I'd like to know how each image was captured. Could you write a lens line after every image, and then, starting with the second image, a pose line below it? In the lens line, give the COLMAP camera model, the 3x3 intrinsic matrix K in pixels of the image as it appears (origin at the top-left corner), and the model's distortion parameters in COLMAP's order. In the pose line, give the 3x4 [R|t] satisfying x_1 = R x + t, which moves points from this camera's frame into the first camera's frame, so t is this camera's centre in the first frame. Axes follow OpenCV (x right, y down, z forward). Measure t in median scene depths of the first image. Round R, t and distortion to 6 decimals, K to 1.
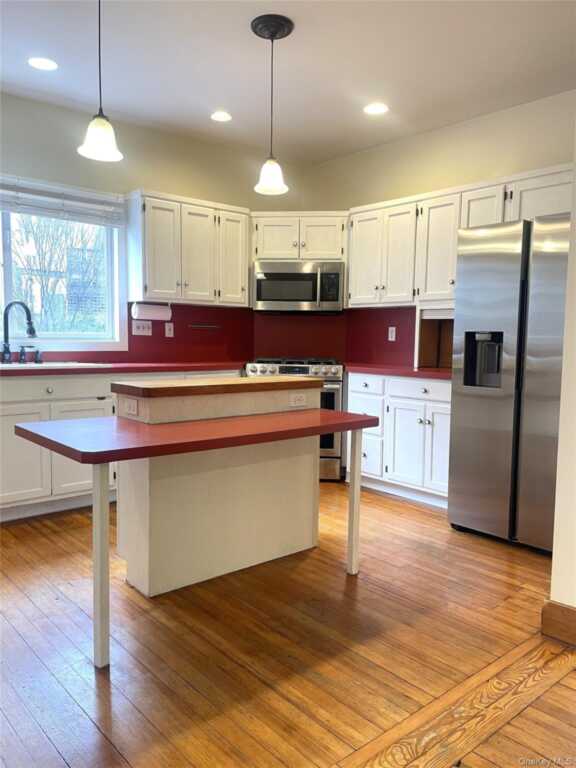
lens RADIAL K [[584.1, 0, 293.5], [0, 584.1, 390.2], [0, 0, 1]] dist [0.105380, -0.139508]
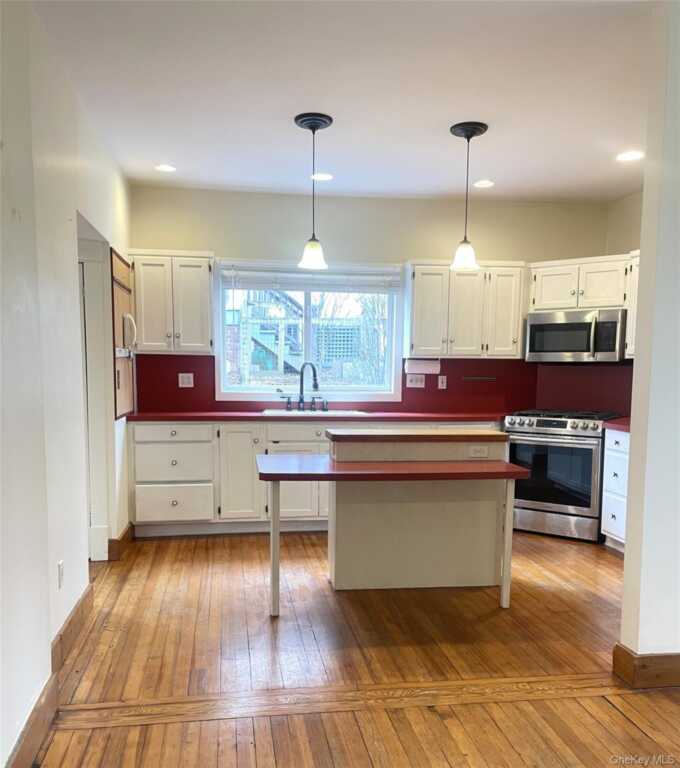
lens RADIAL K [[709.6, 0, 340.3], [0, 709.6, 446.3], [0, 0, 1]] dist [0.058088, -0.007823]
pose [[0.841359, 0.054430, -0.537728, 0.359337], [-0.048431, 0.998506, 0.025295, -0.010178], [0.538302, 0.004761, 0.842739, -0.207283]]
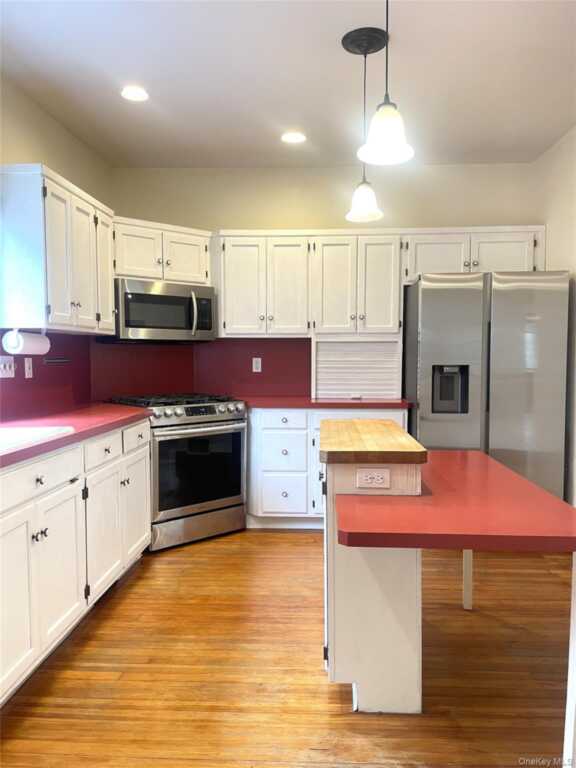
lens RADIAL K [[584.1, 0, 293.5], [0, 584.1, 390.2], [0, 0, 1]] dist [0.105380, -0.139508]
pose [[0.693735, -0.058061, 0.717886, -0.531172], [0.078109, 0.996932, 0.005148, -0.059754], [-0.715982, 0.052502, 0.696141, 0.315315]]
